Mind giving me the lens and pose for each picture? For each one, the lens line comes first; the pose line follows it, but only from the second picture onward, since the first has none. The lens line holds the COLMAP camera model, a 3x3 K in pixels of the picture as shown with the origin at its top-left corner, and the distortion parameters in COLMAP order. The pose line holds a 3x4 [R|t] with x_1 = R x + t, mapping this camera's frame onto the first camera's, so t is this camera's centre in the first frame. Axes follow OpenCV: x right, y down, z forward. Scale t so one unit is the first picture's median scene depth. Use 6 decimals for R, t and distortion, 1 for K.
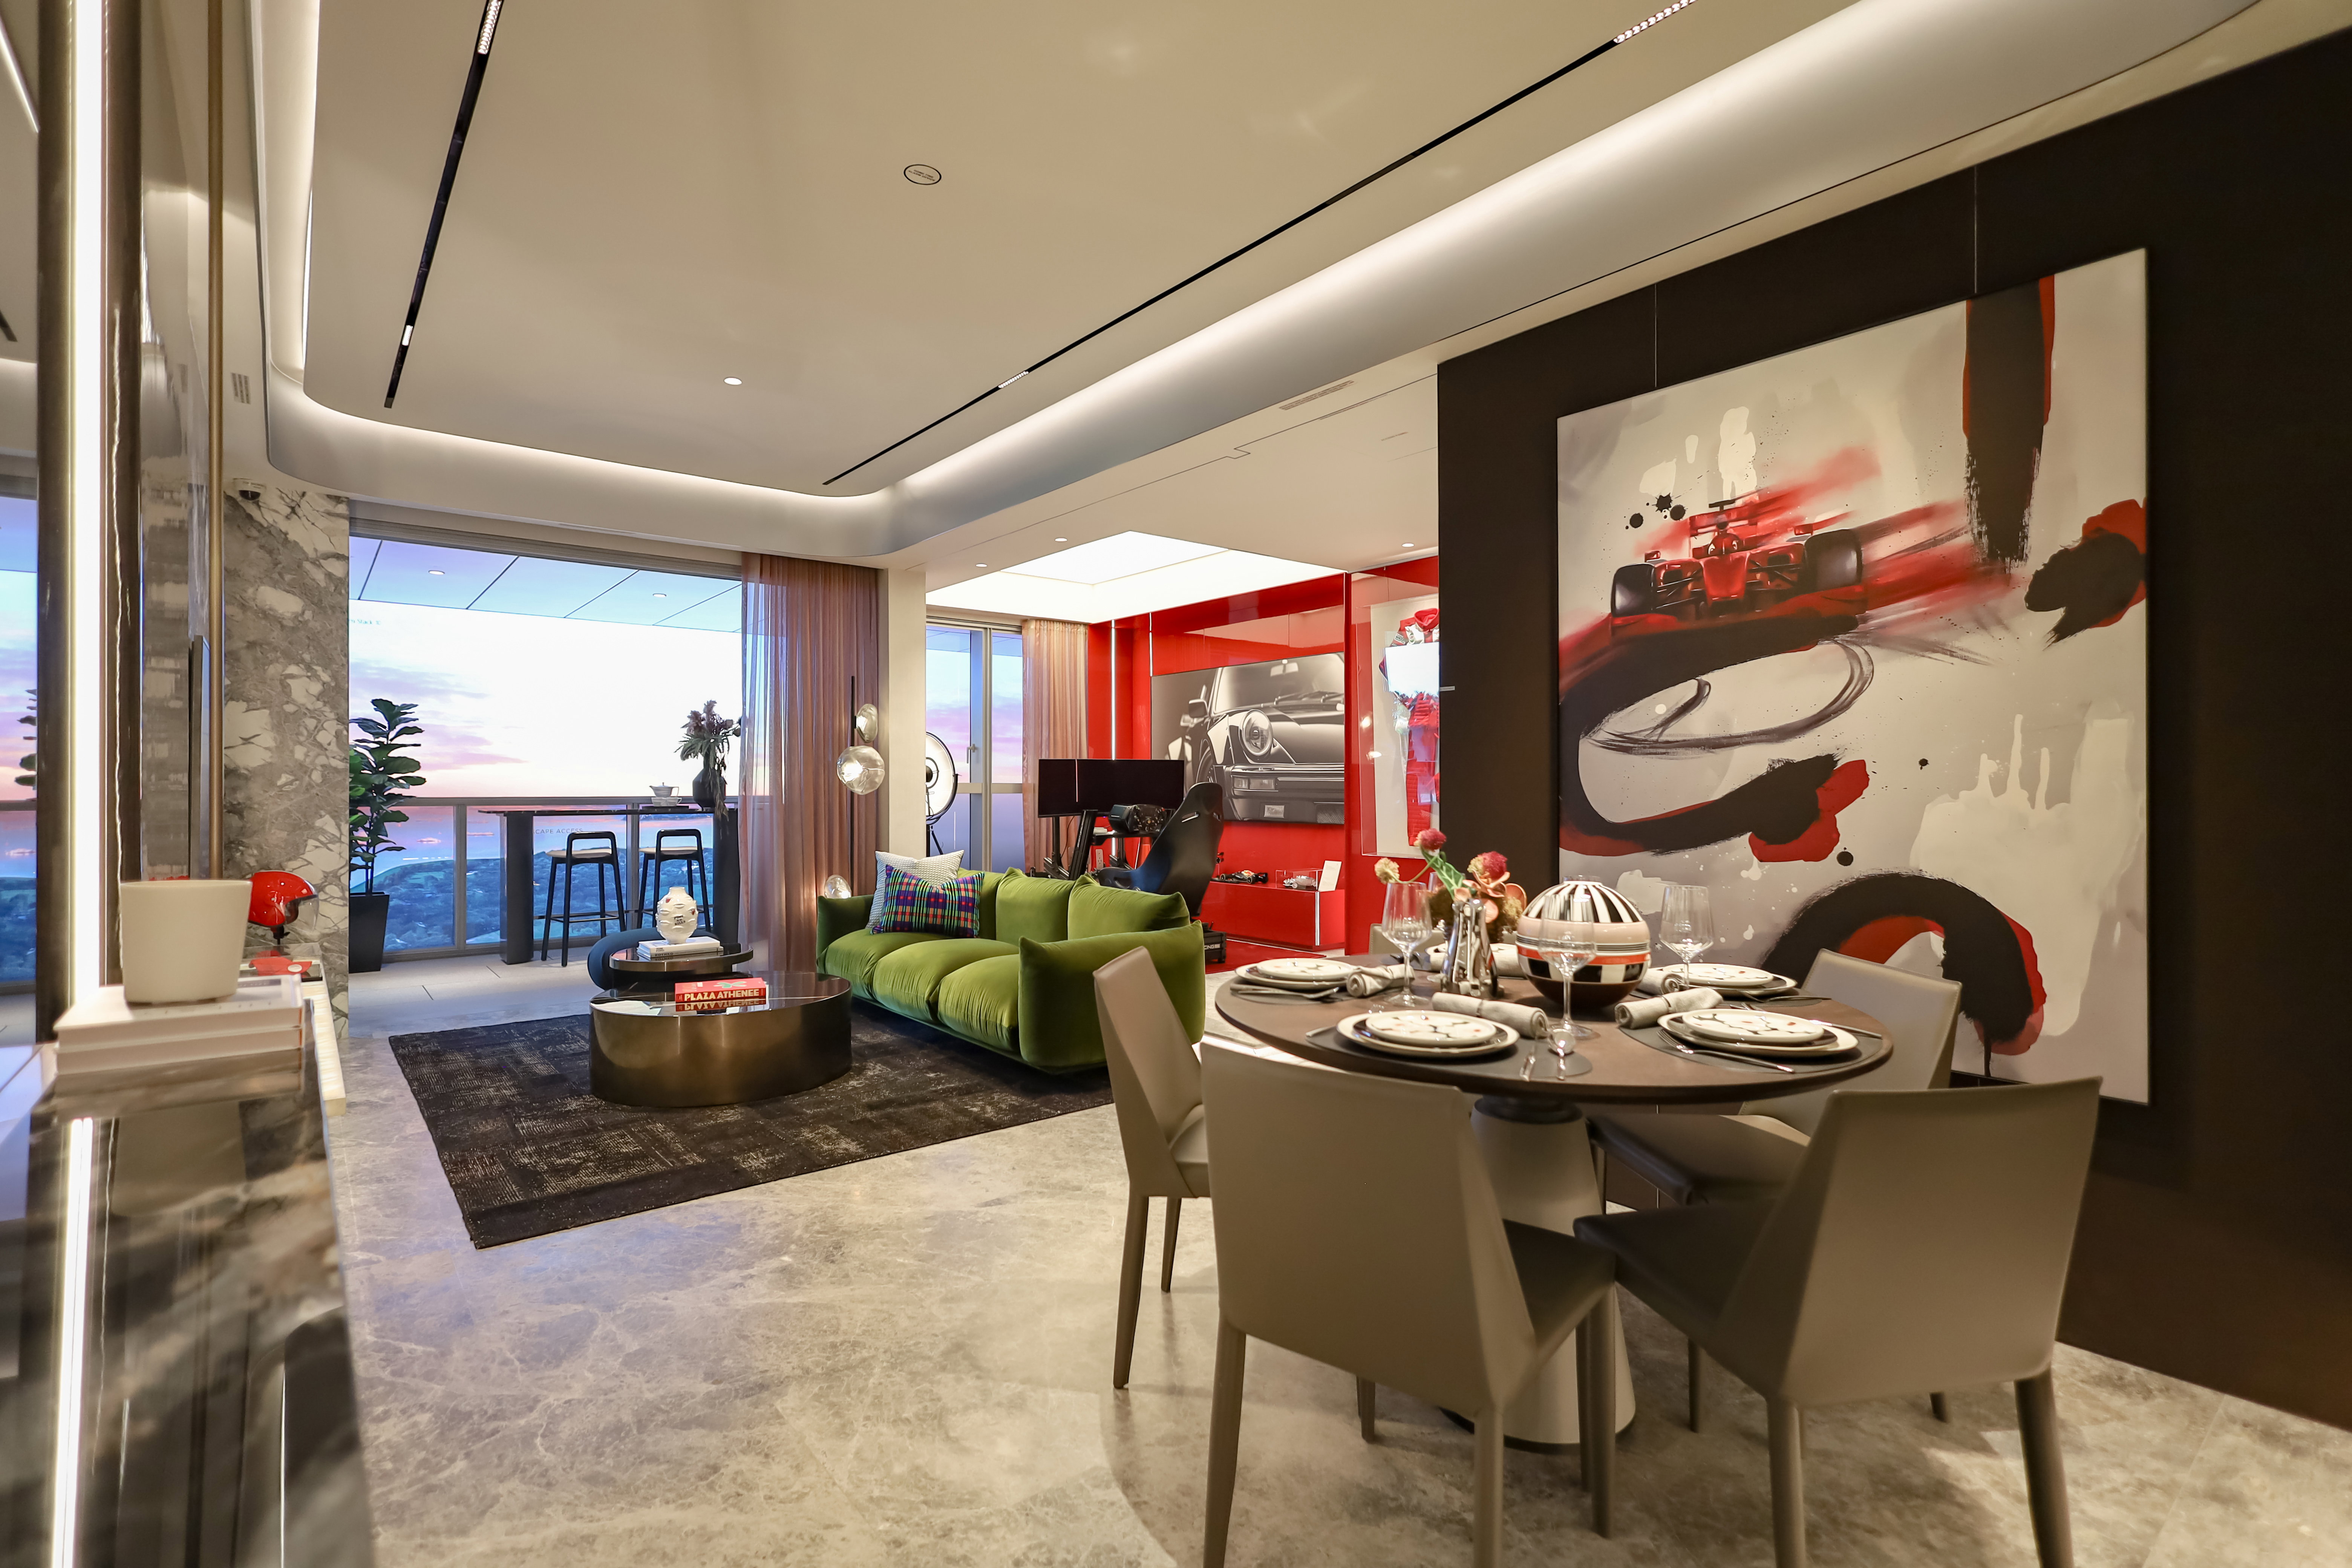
lens RADIAL K [[1101.9, 0, 1191.1], [0, 1101.9, 783.2], [0, 0, 1]] dist [0.001019, 0.000306]
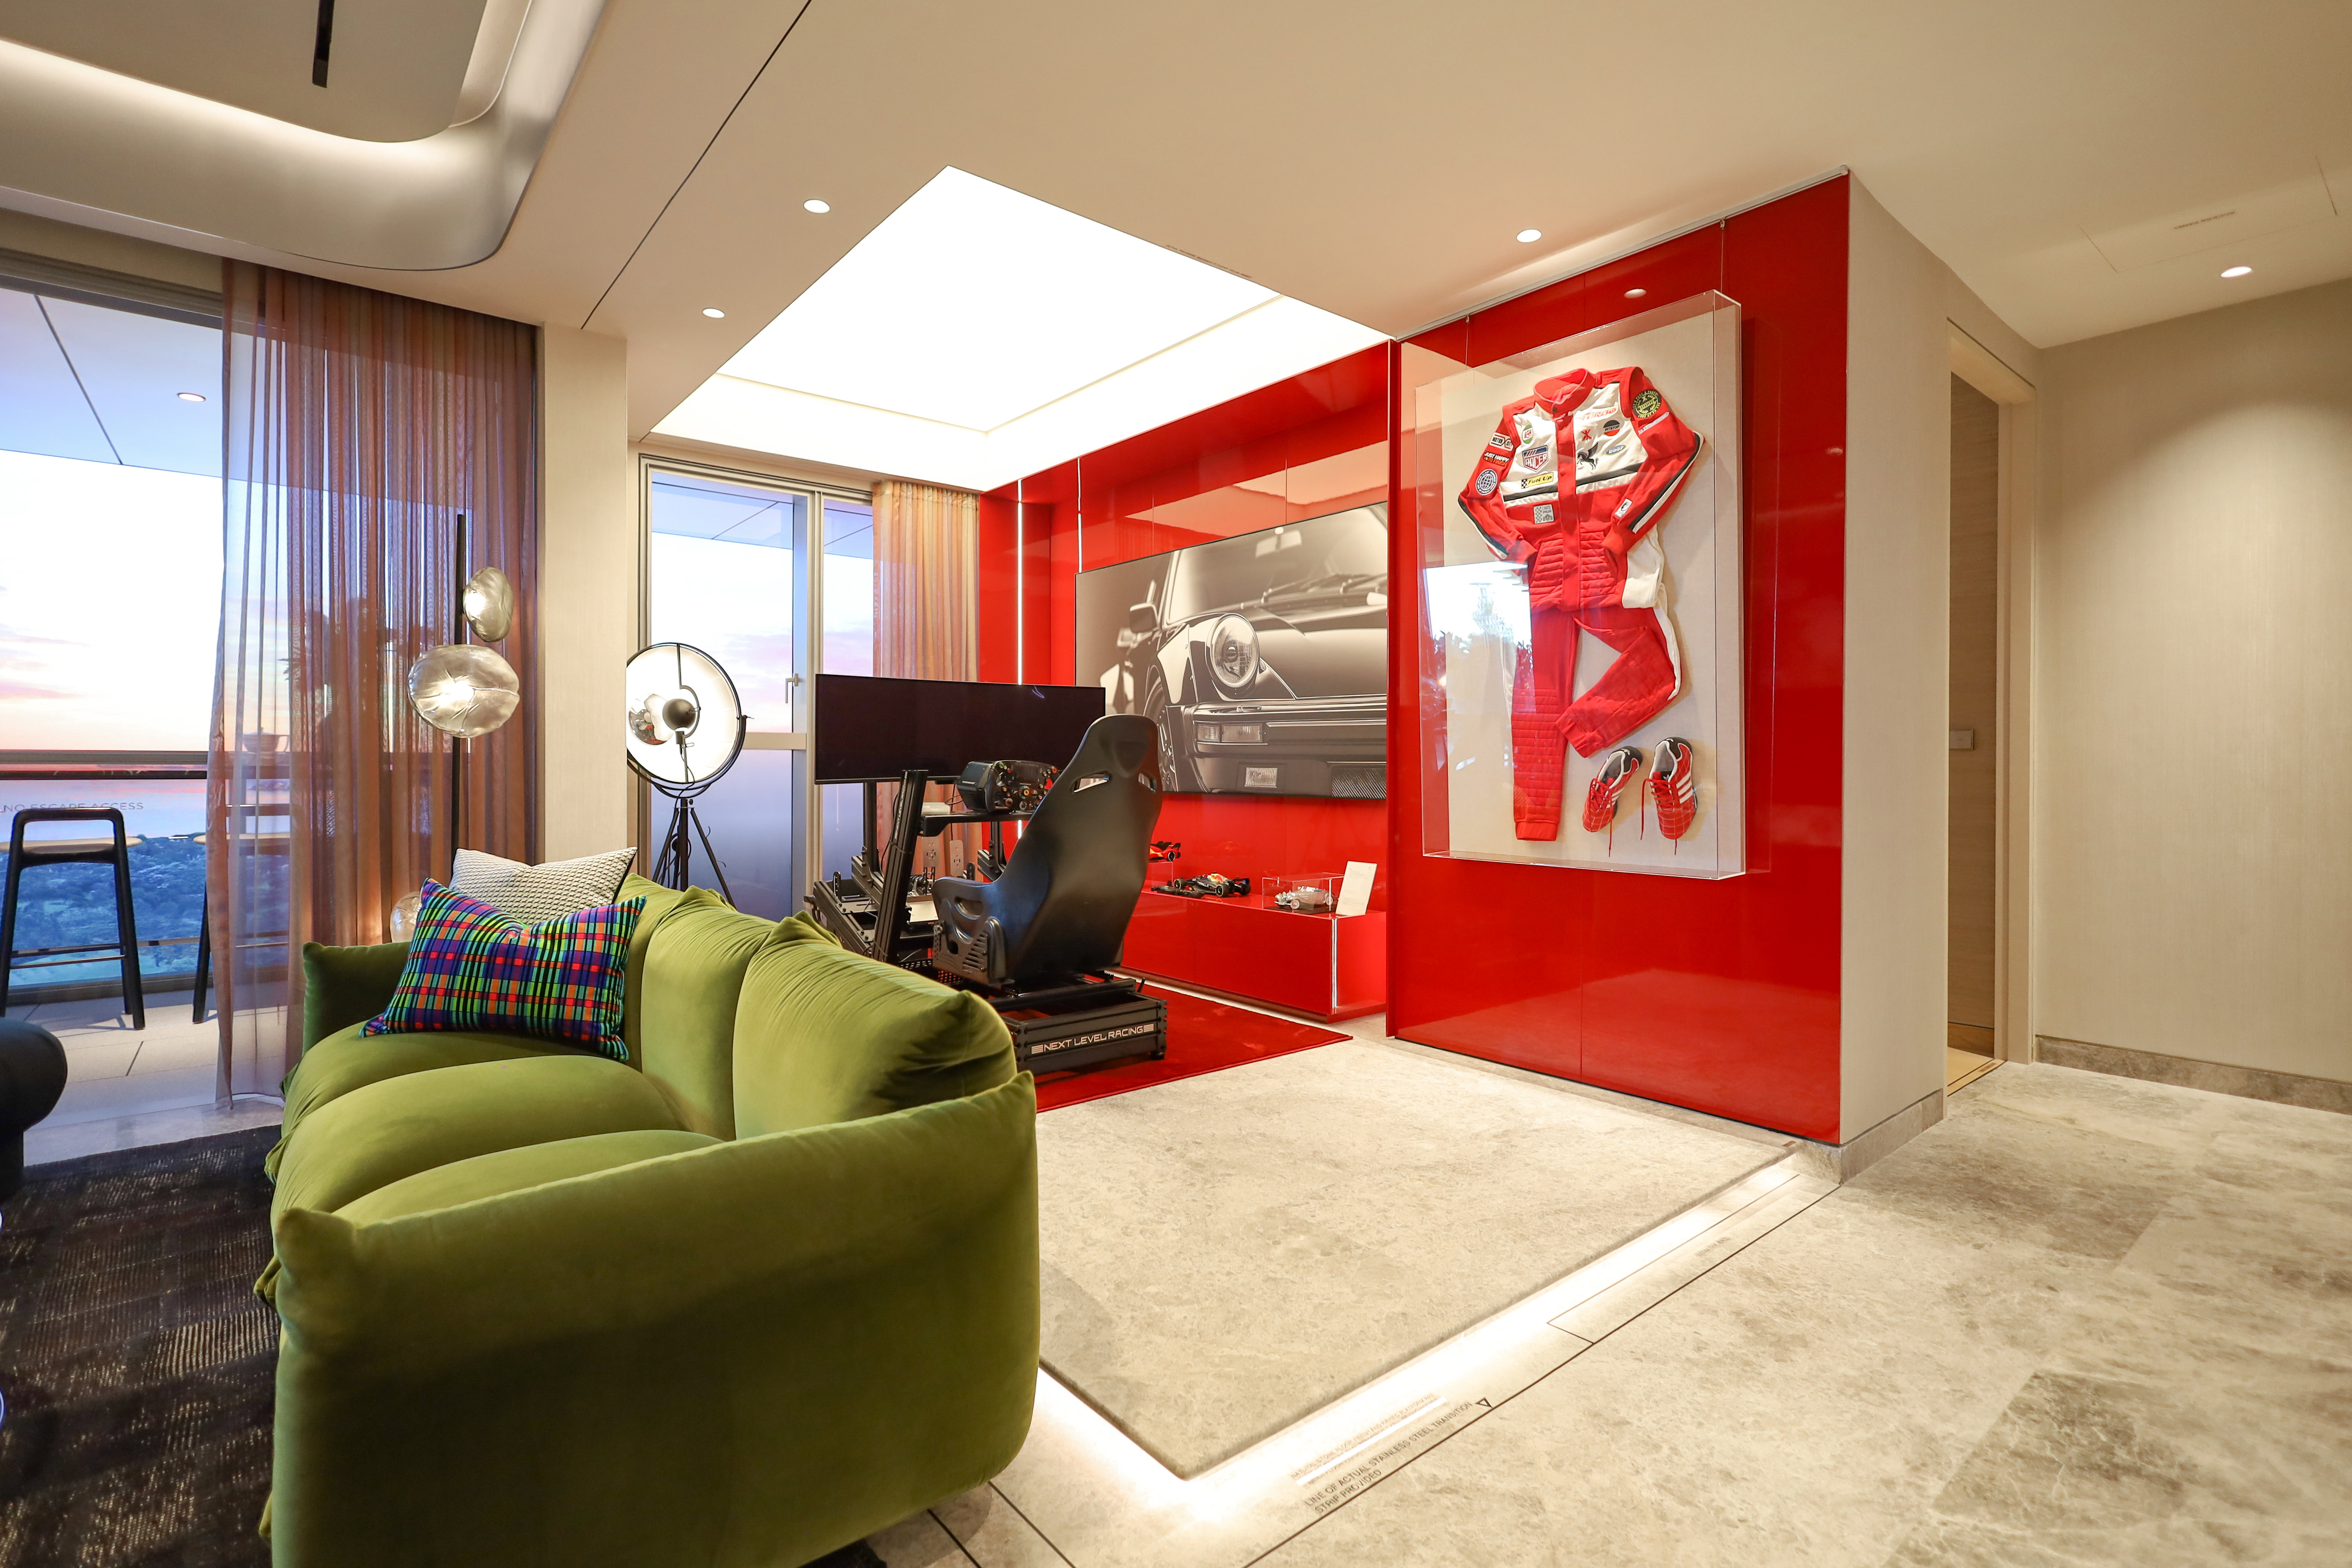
lens RADIAL K [[1096.1, 0, 1185.8], [0, 1096.1, 770.9], [0, 0, 1]] dist [-0.000097, -0.000037]
pose [[0.999998, 0.002030, 0.000688, 0.052983], [-0.002037, 0.999953, 0.009503, 0.025959], [-0.000669, -0.009504, 0.999955, 0.624662]]
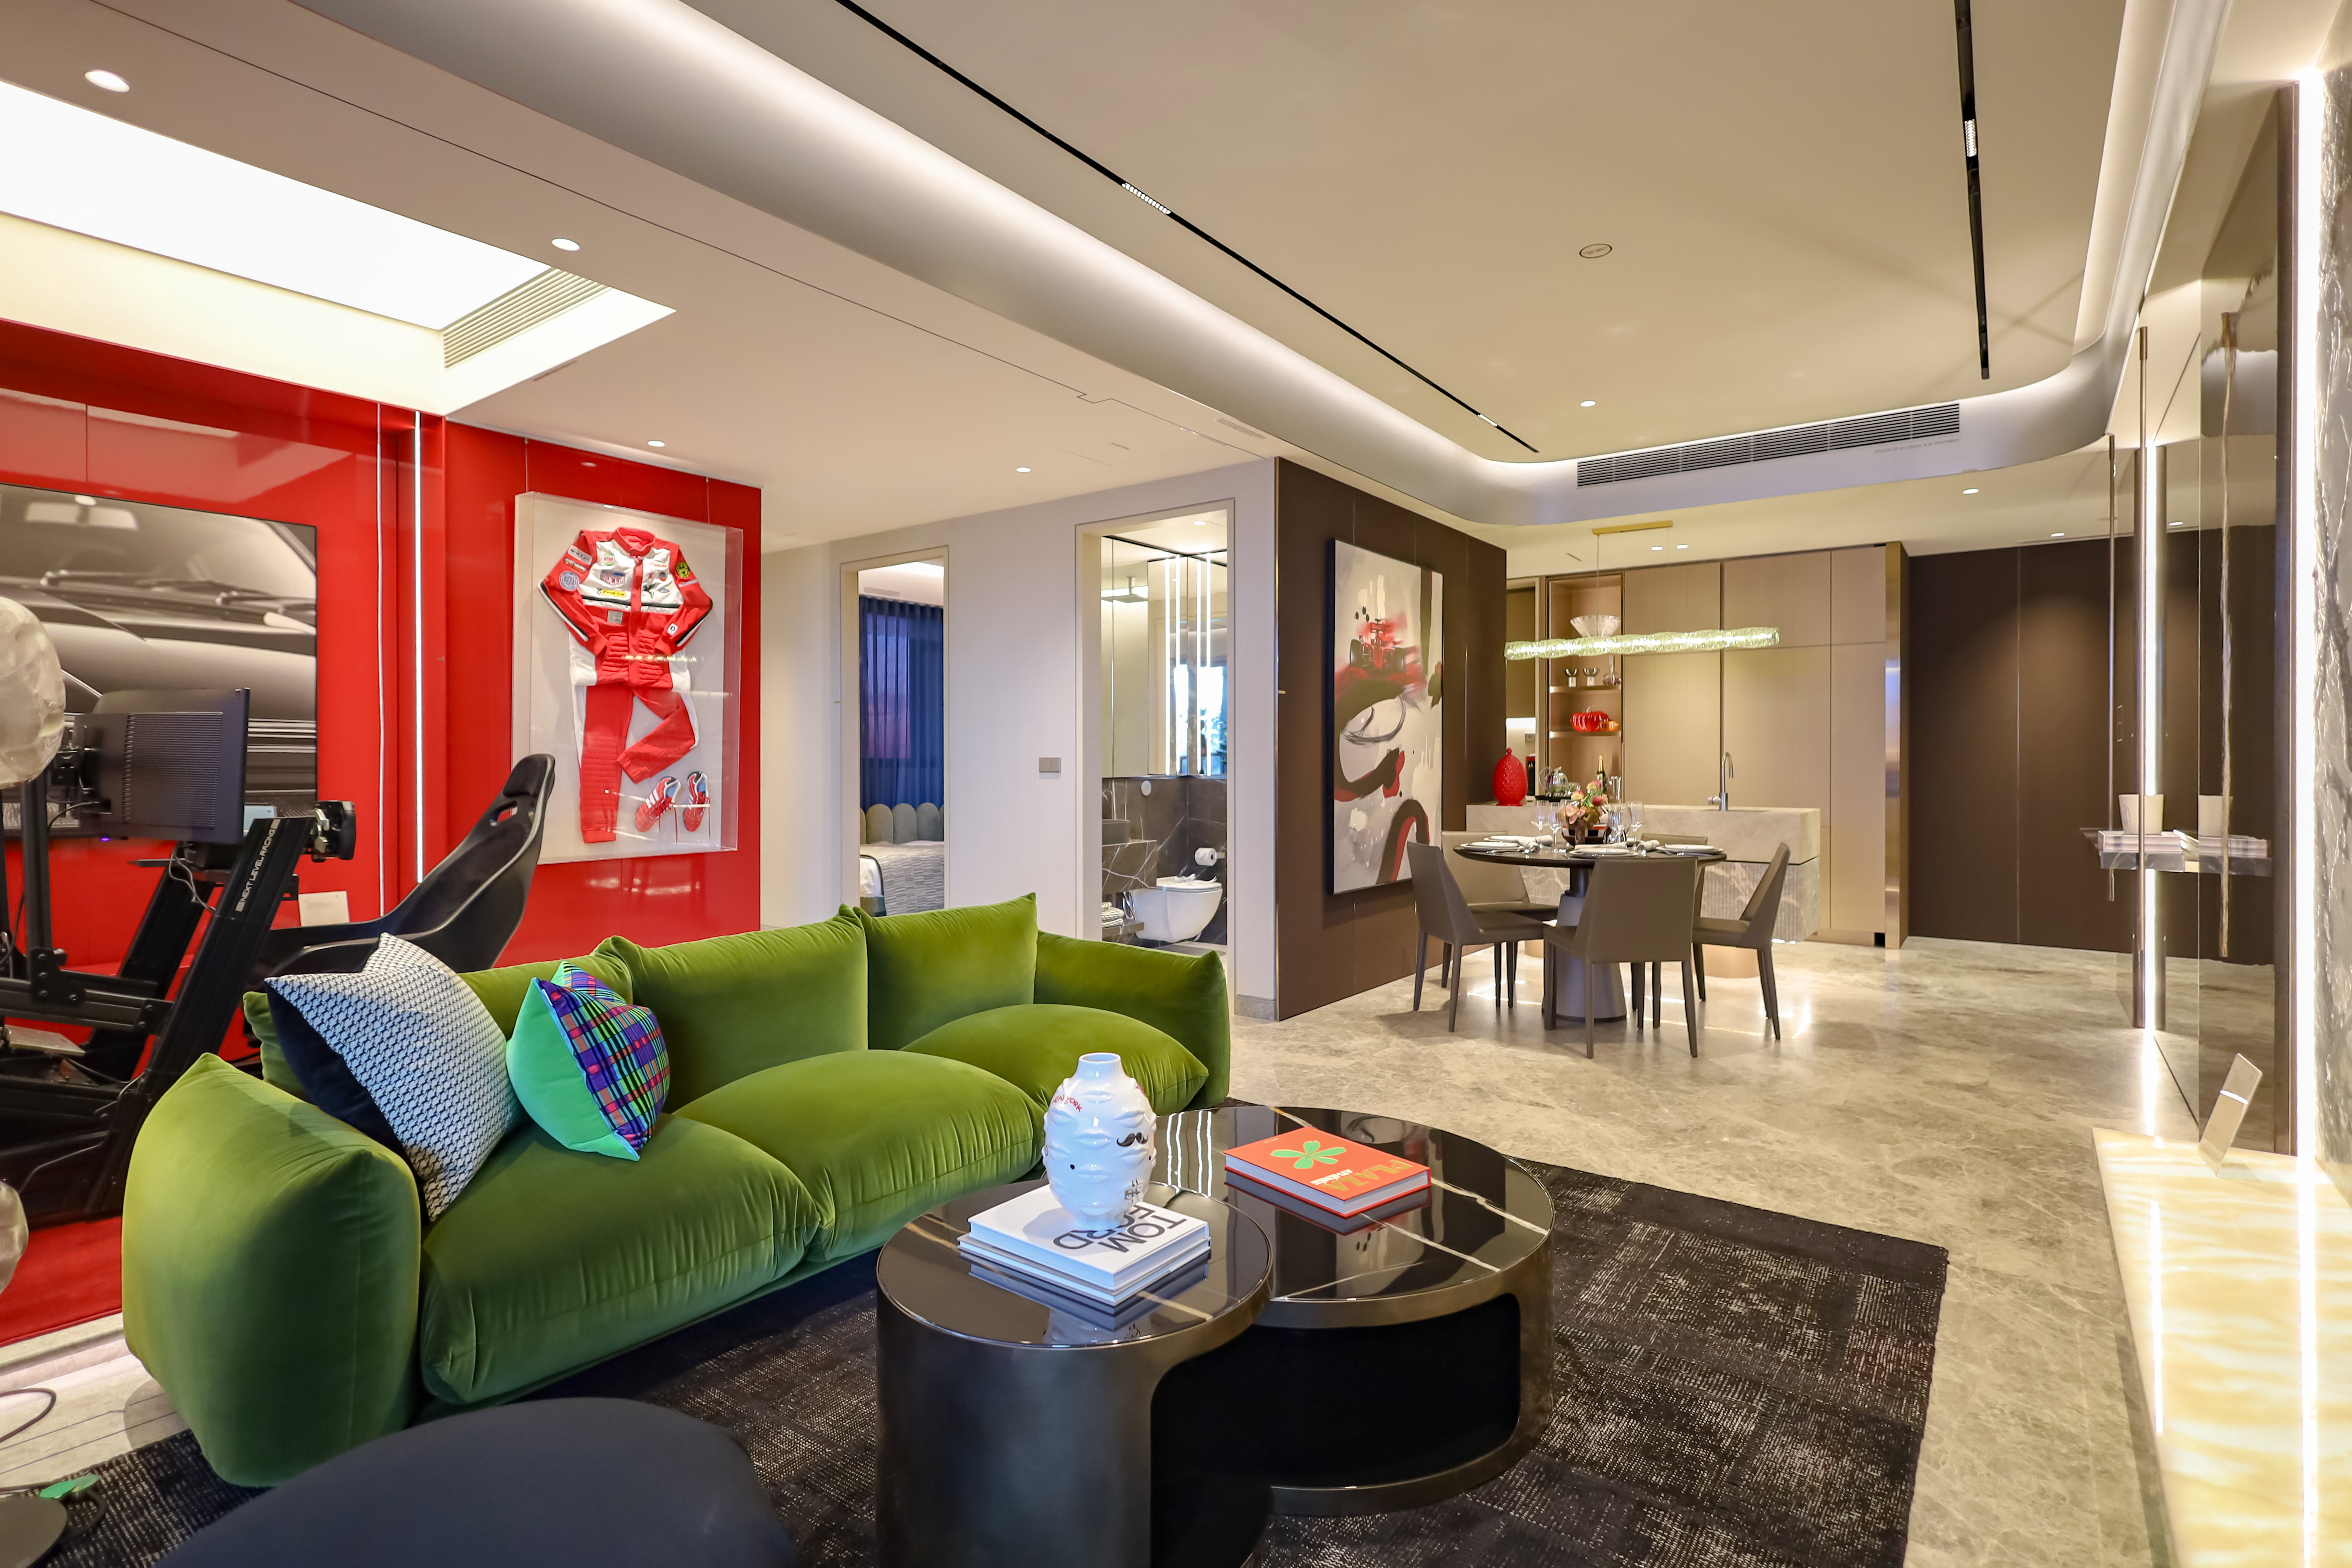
lens RADIAL K [[1106.5, 0, 1172.6], [0, 1106.5, 764.7], [0, 0, 1]] dist [0.002571, 0.000198]
pose [[-0.231289, -0.003129, 0.972880, -0.781822], [-0.003964, 0.999990, 0.002274, 0.002657], [-0.972877, -0.003331, -0.231299, 1.029950]]
